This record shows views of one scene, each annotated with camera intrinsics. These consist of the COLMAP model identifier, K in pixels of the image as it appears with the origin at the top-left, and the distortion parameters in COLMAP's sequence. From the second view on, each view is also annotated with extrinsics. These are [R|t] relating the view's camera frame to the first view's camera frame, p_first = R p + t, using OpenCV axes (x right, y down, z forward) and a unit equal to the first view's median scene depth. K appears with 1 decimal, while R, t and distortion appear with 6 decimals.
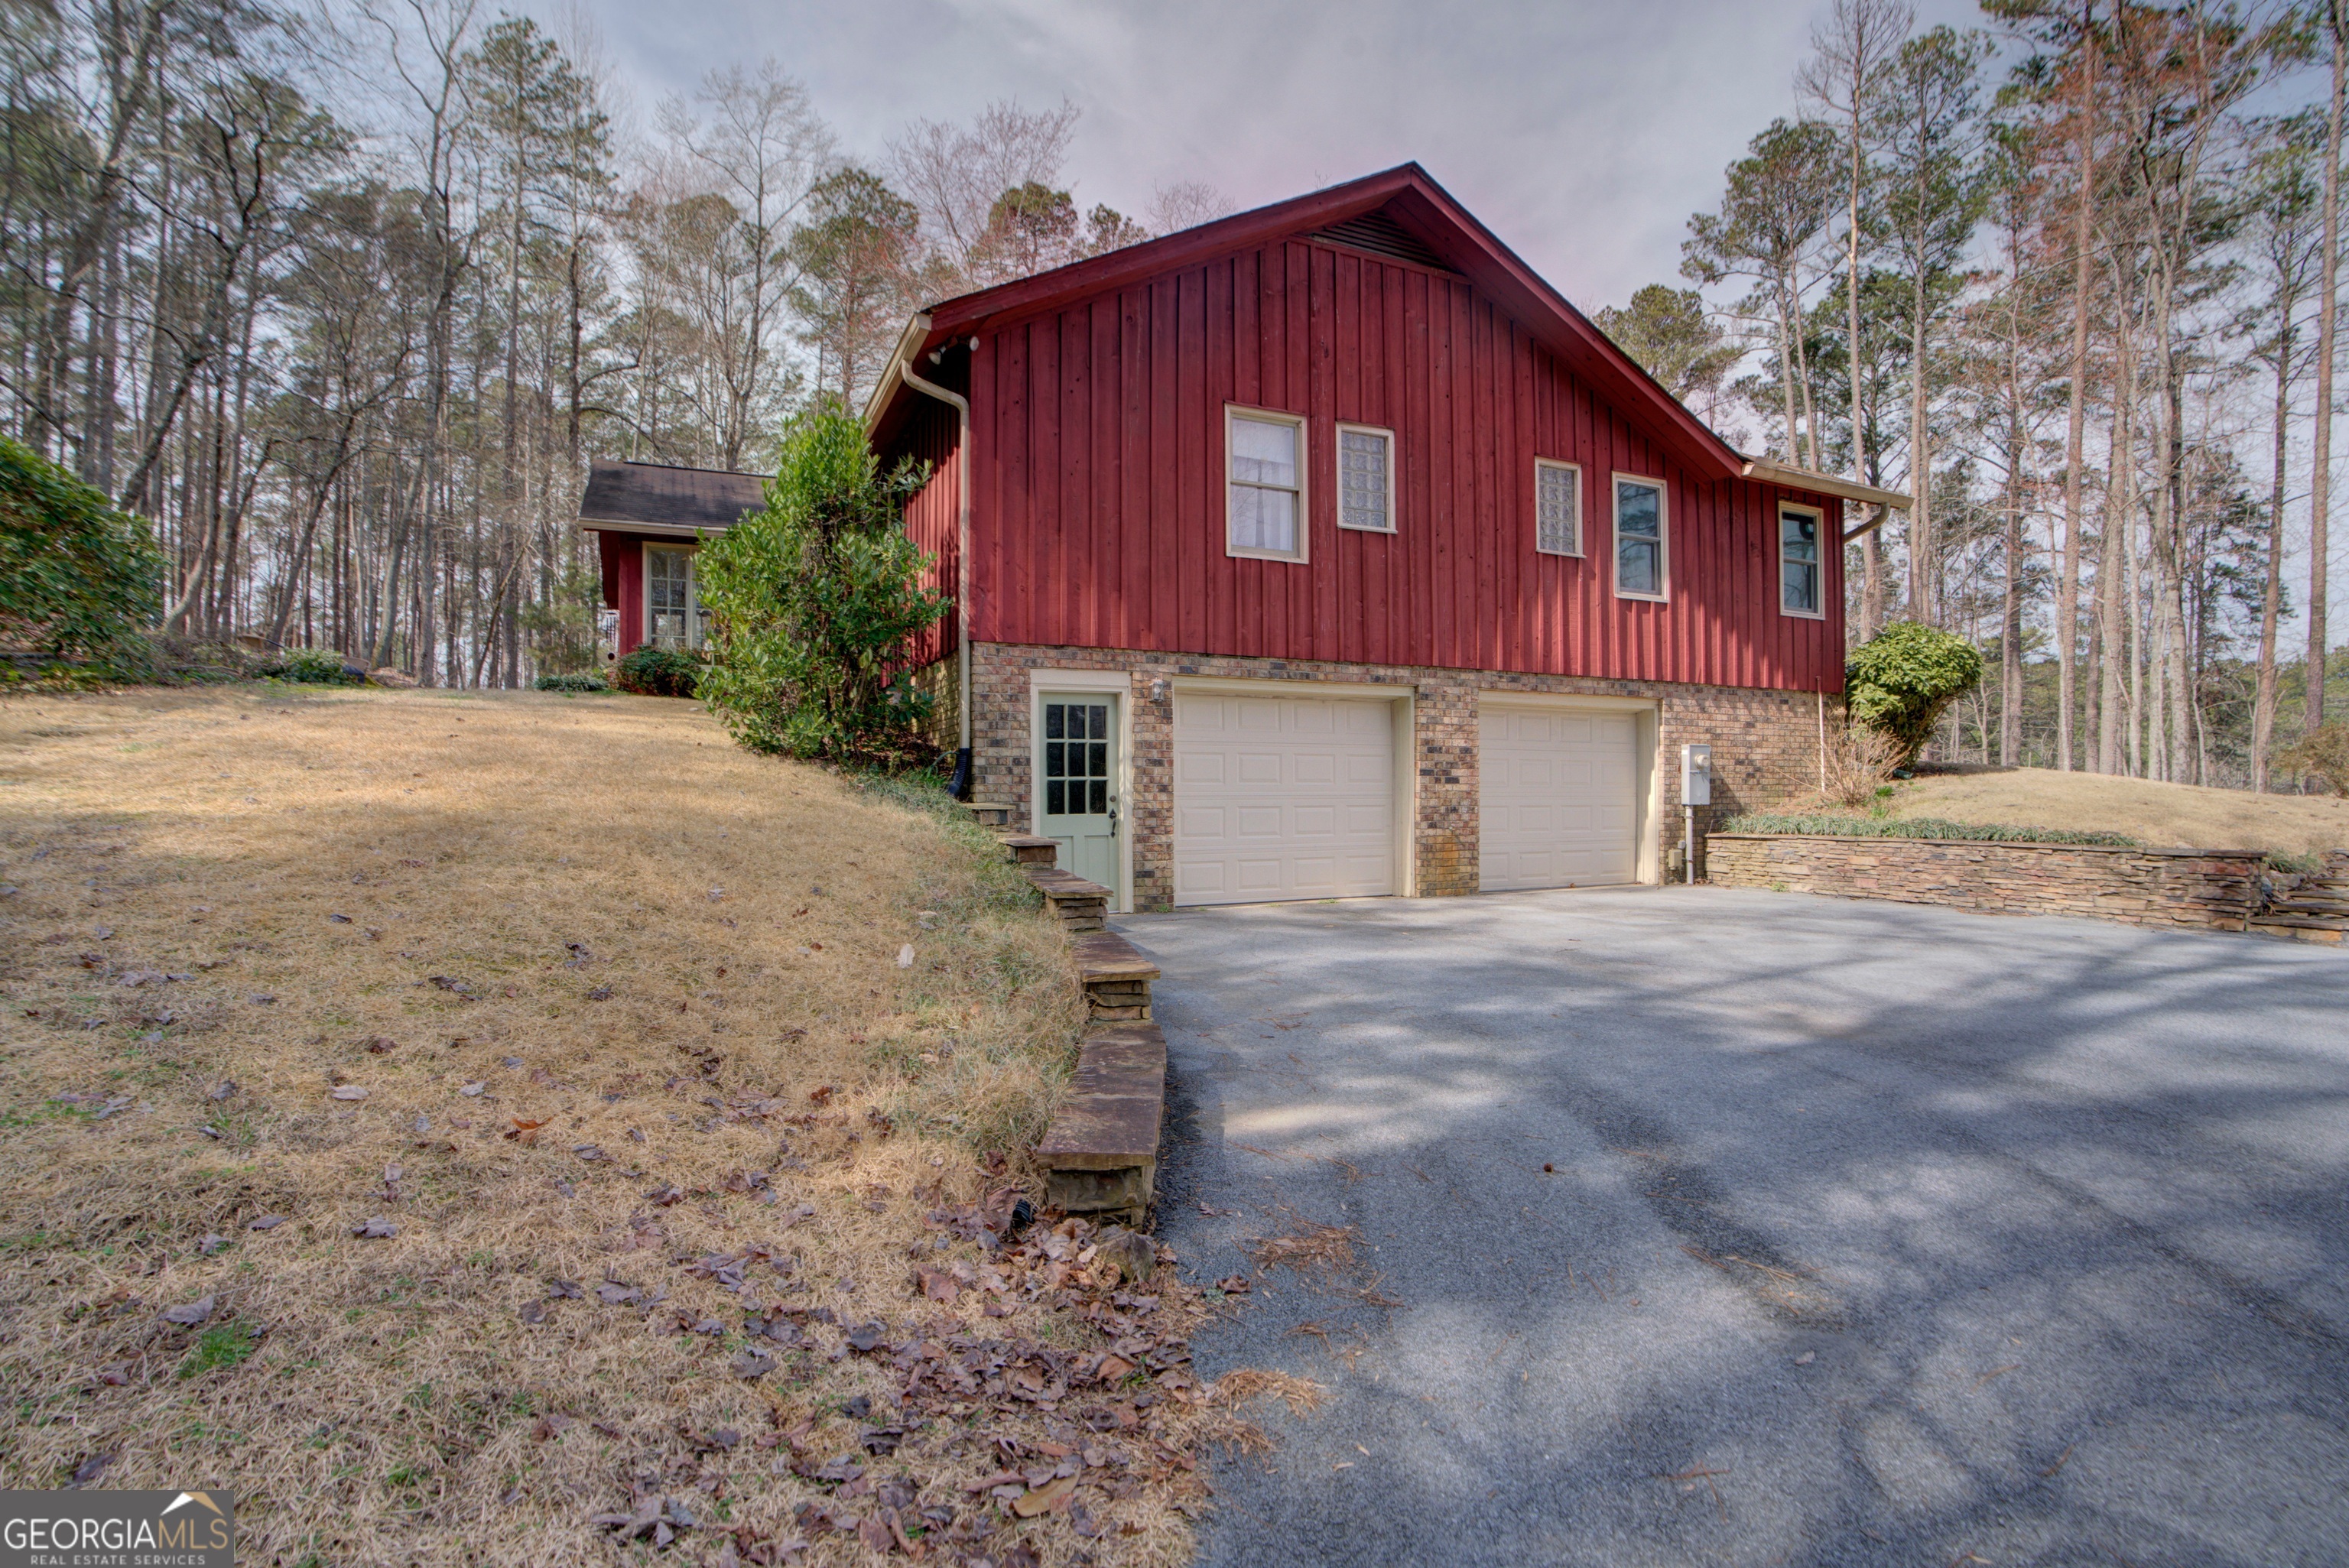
lens RADIAL K [[1144.5, 0, 1173.8], [0, 1144.5, 775.0], [0, 0, 1]] dist [-0.026145, 0.003047]
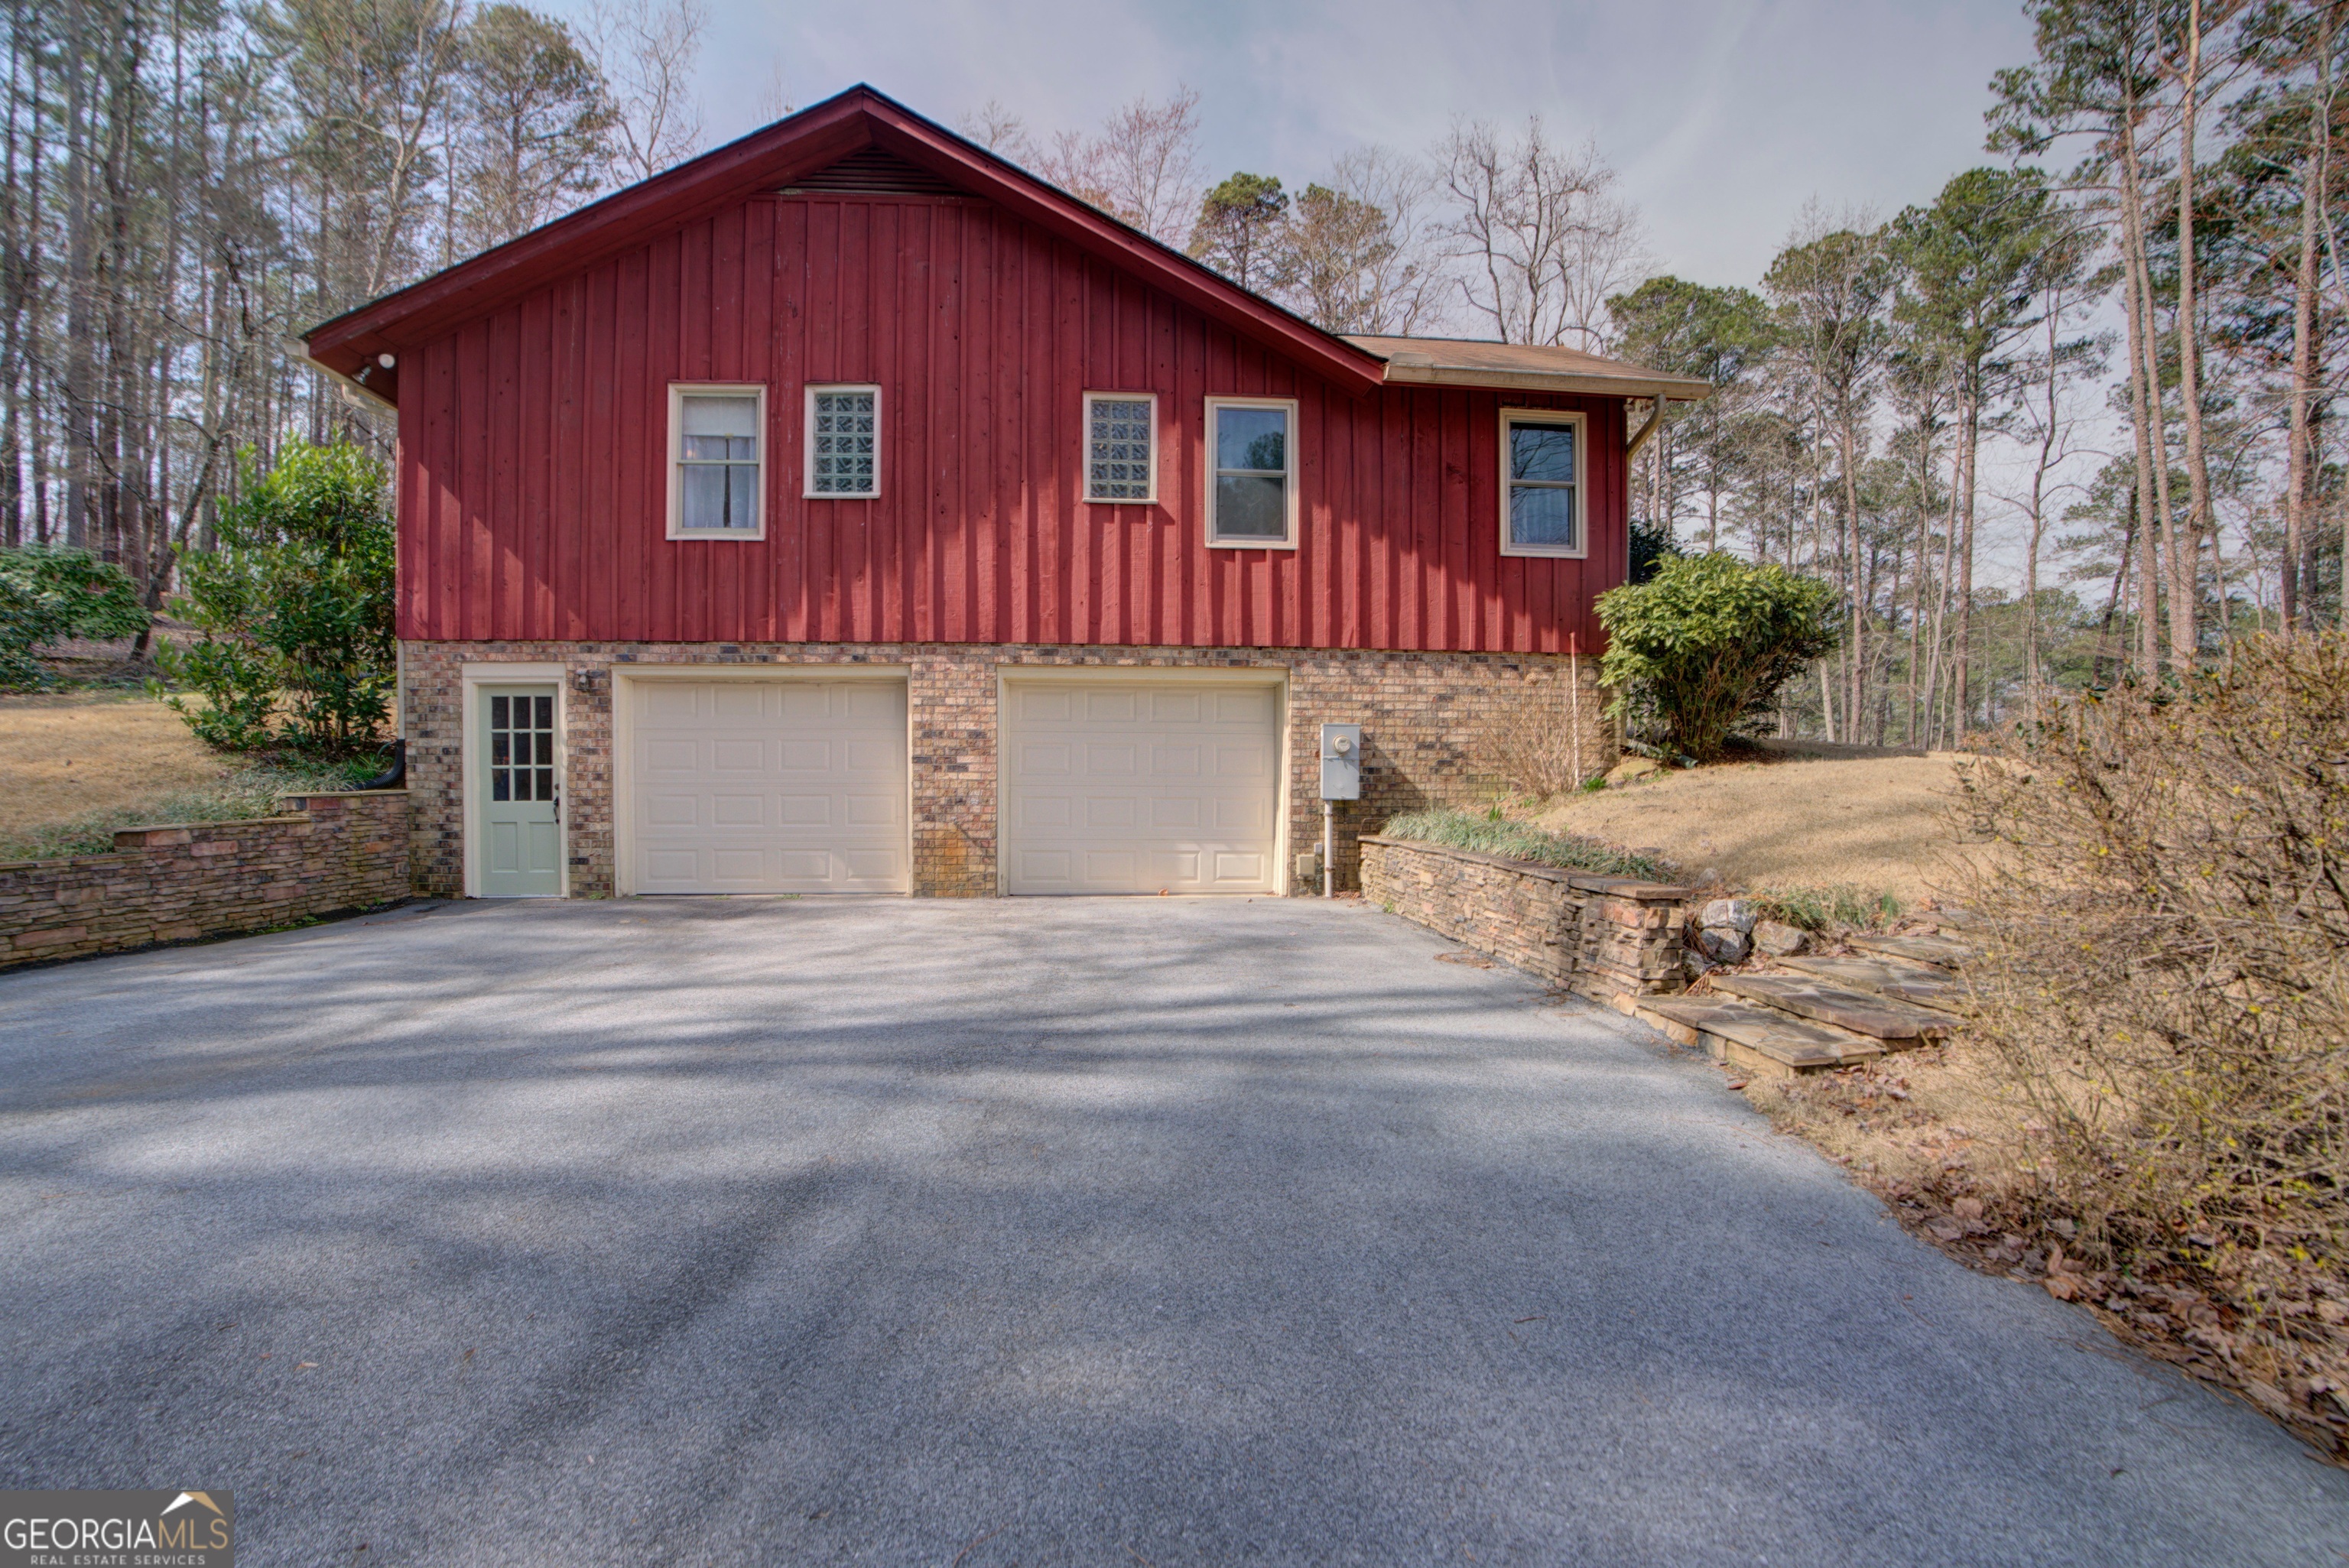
lens RADIAL K [[1073.5, 0, 1177.8], [0, 1073.5, 791.2], [0, 0, 1]] dist [-0.063810, 0.022537]
pose [[0.929807, 0.011770, -0.367860, 0.707318], [0.000786, 0.999423, 0.033965, -0.005725], [0.368047, -0.031870, 0.929261, 0.282230]]
